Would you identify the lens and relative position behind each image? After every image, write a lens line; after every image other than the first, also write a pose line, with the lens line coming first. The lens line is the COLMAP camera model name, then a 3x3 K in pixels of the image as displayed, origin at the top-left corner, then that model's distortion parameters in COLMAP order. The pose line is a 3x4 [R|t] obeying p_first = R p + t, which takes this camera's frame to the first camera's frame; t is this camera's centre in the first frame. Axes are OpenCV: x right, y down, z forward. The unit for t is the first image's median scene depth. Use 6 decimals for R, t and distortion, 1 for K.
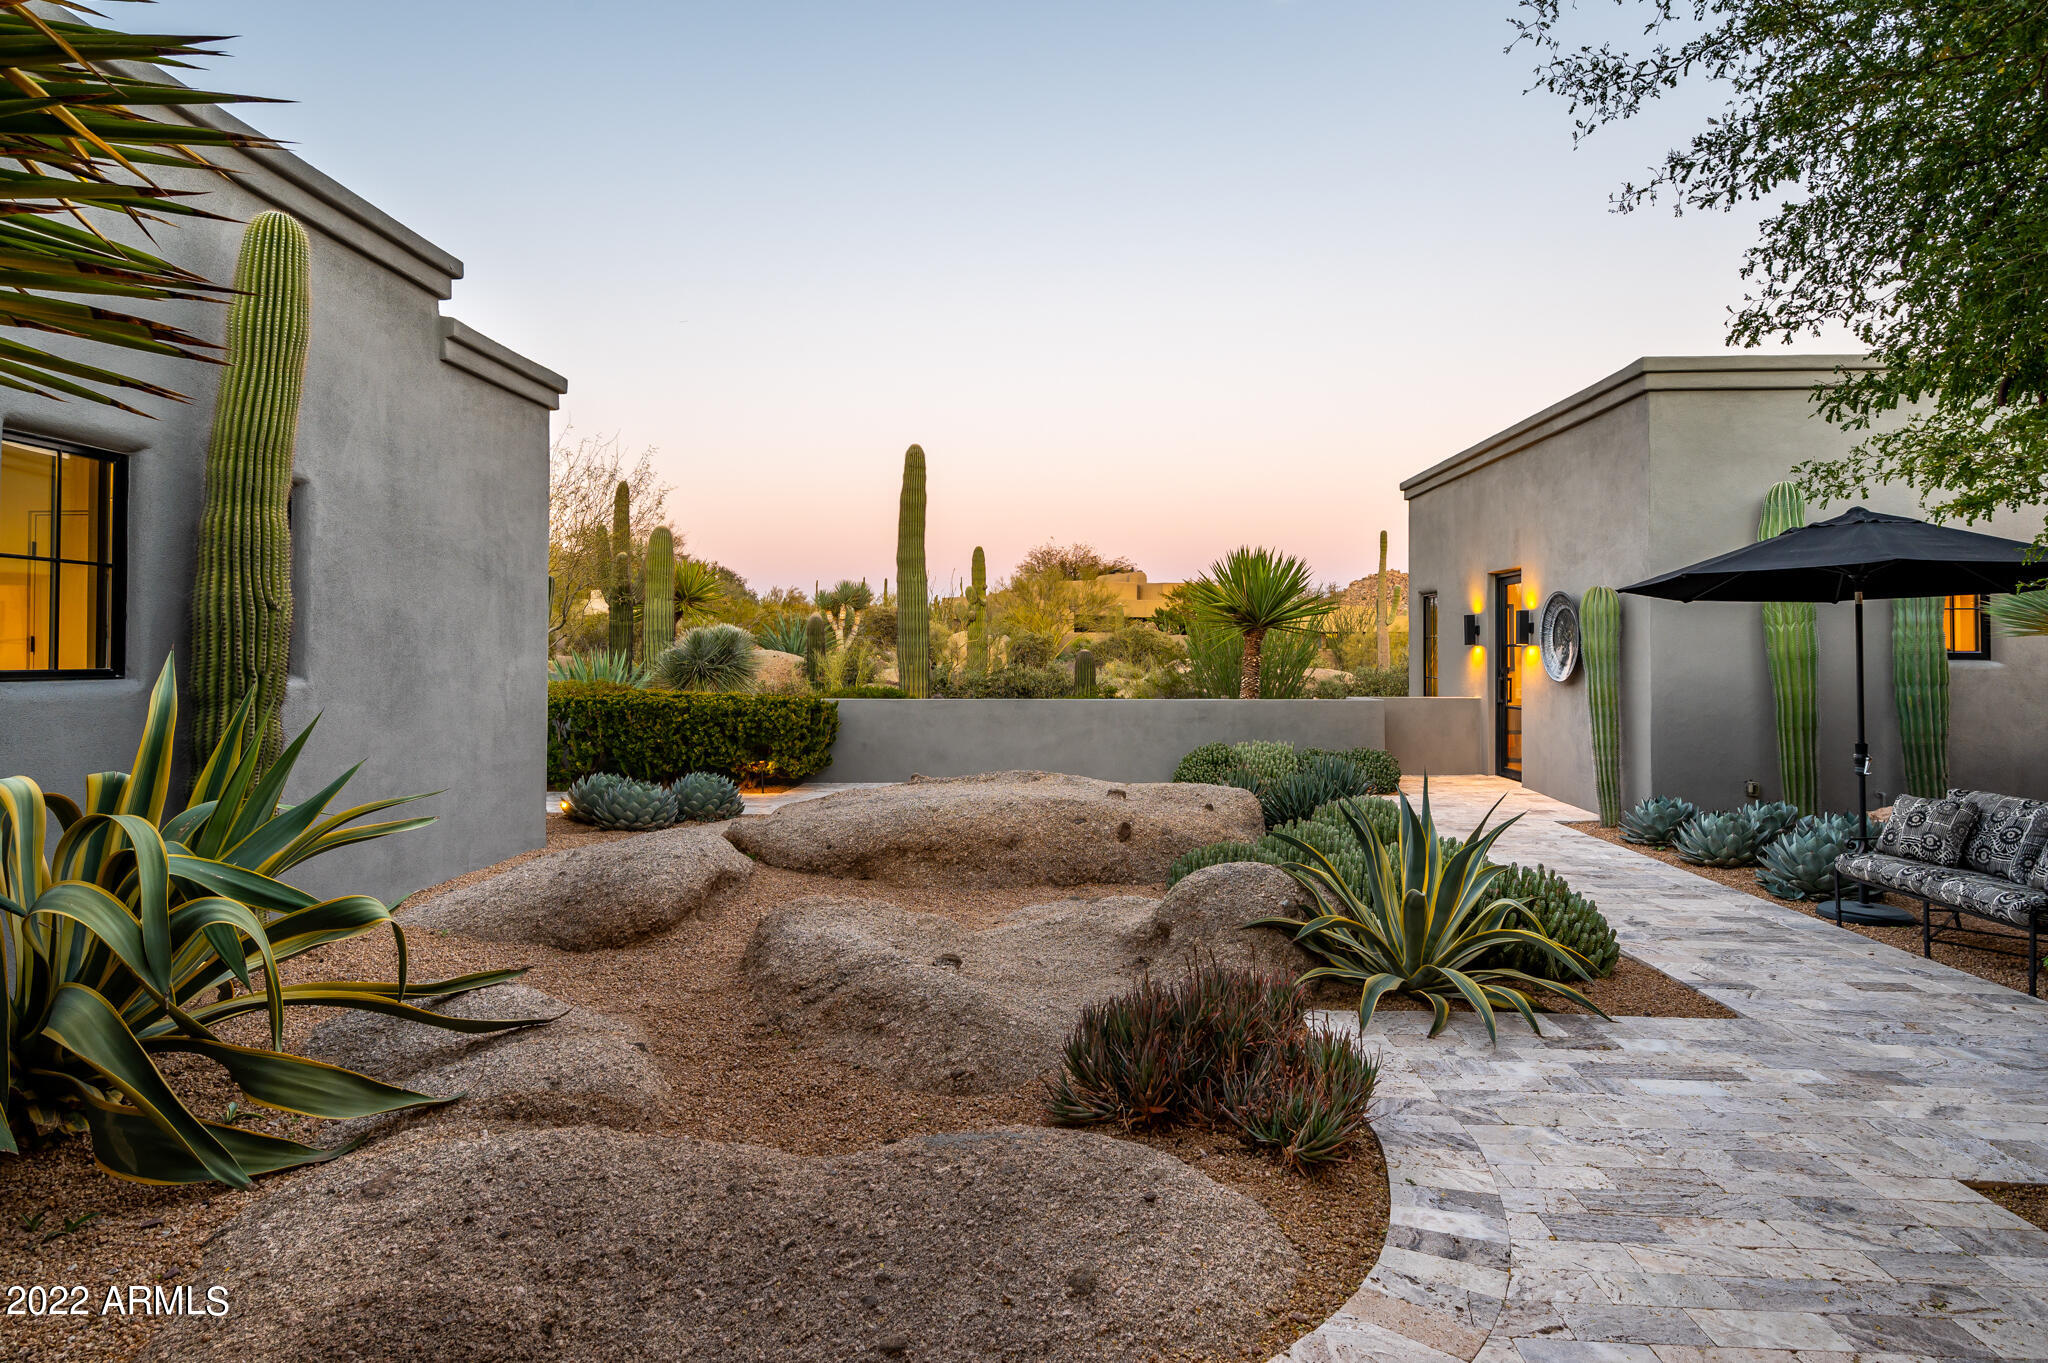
lens RADIAL K [[1036.4, 0, 1022.0], [0, 1036.4, 681.6], [0, 0, 1]] dist [0.000875, -0.000876]
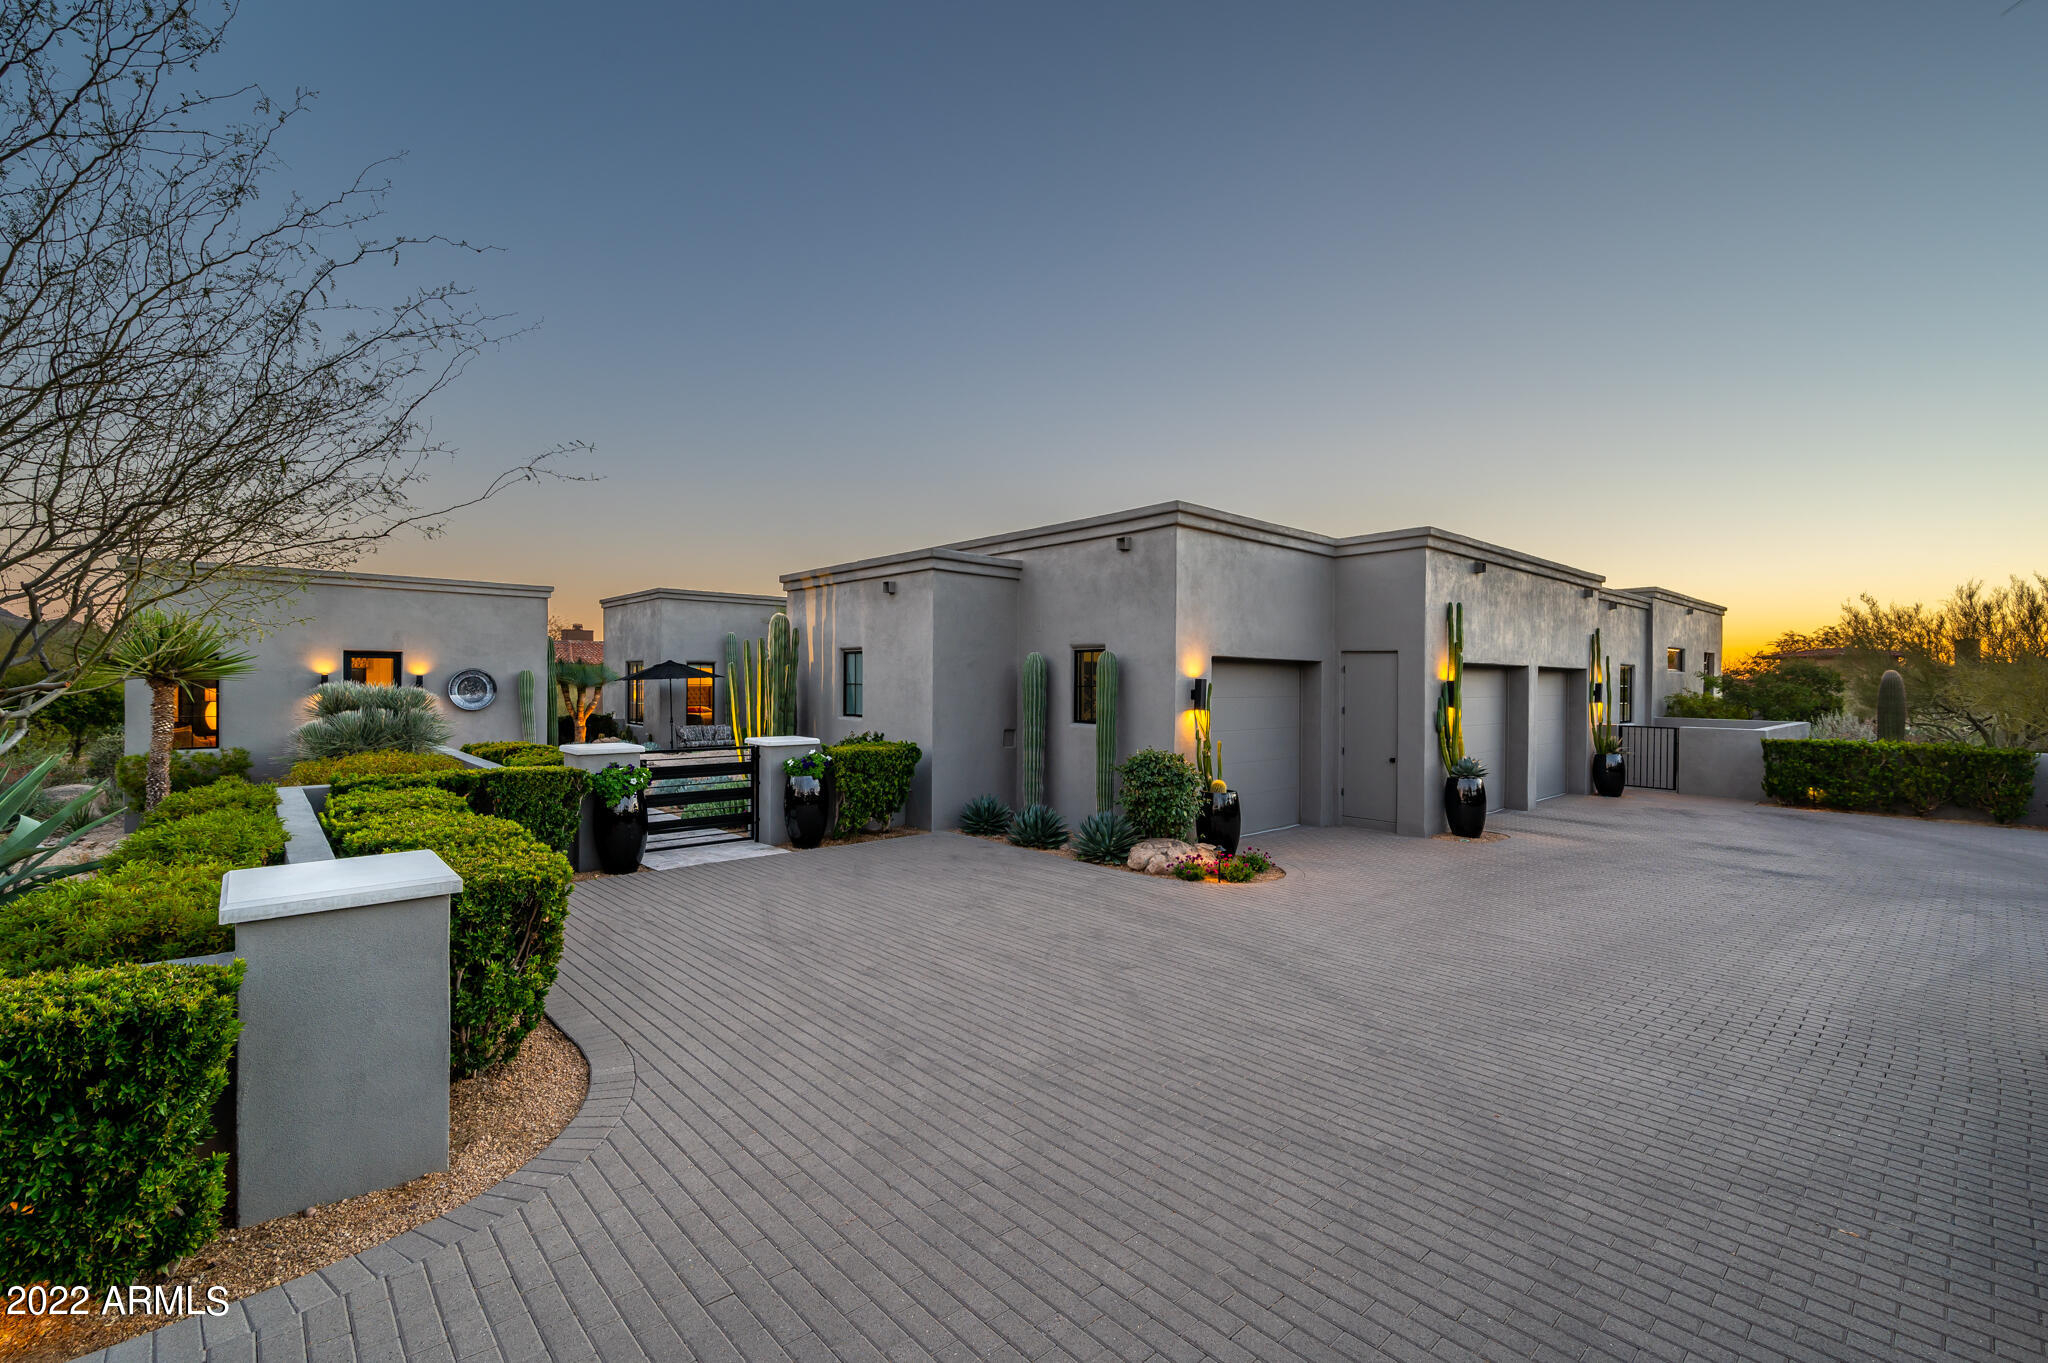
lens RADIAL K [[862.5, 0, 1017.2], [0, 862.5, 684.3], [0, 0, 1]] dist [-0.003719, -0.000197]
pose [[-0.705617, -0.007887, 0.708549, -1.399813], [0.013161, 0.999620, 0.024234, -0.073507], [-0.708471, 0.026426, -0.705245, 1.293924]]
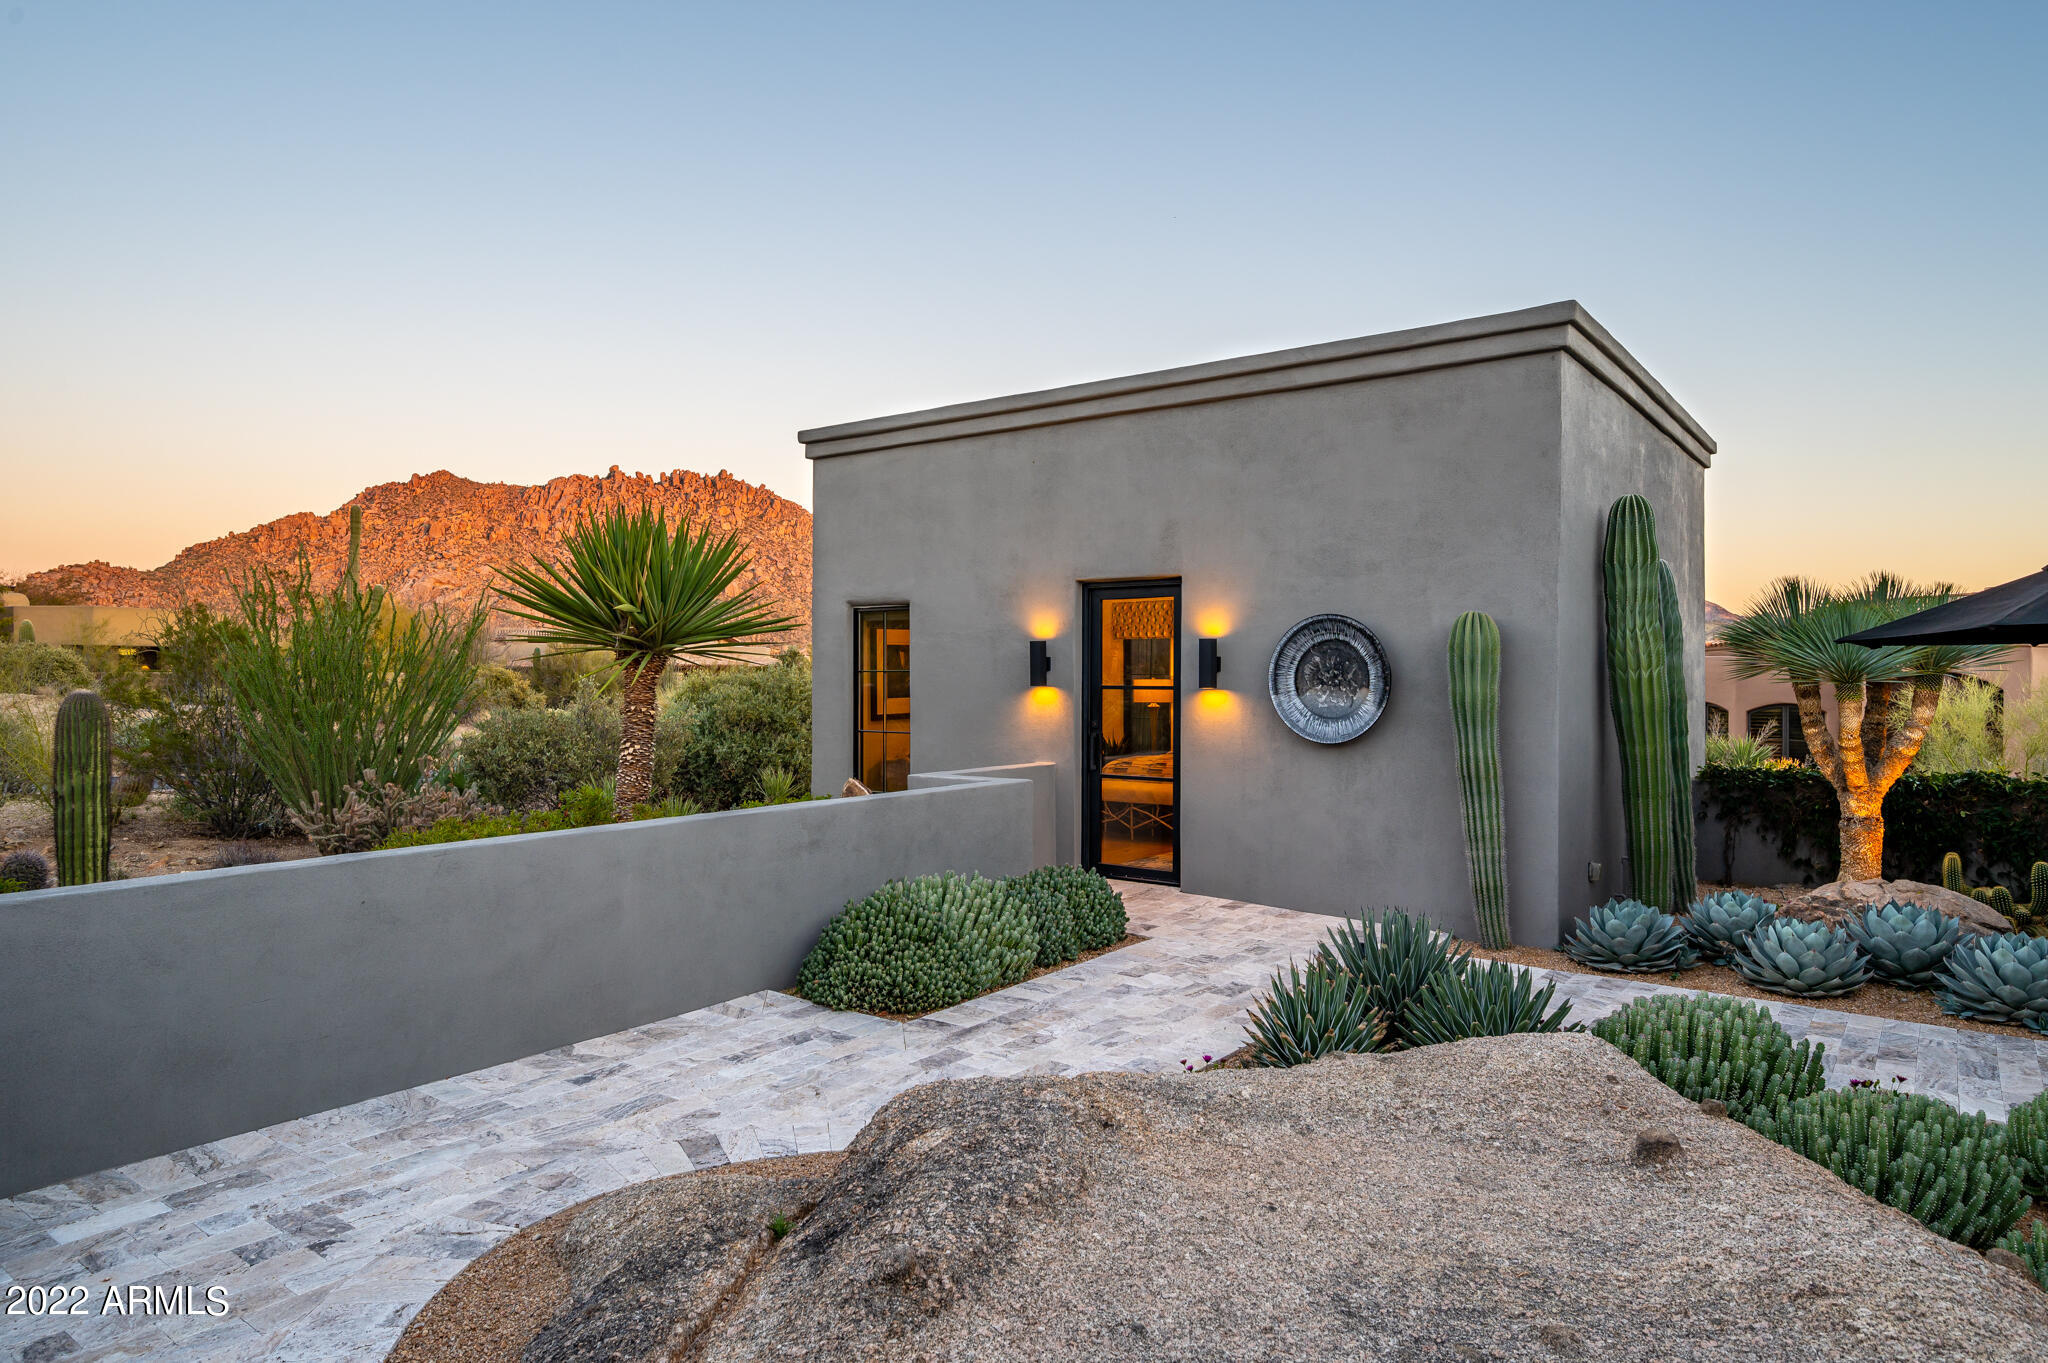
lens RADIAL K [[1231.6, 0, 1016.7], [0, 1231.6, 680.3], [0, 0, 1]] dist [-0.000578, 0.000277]
pose [[0.561380, -0.004662, 0.827545, -0.257291], [0.021469, 0.999730, -0.008932, -0.034955], [-0.827280, 0.022781, 0.561328, 0.620362]]
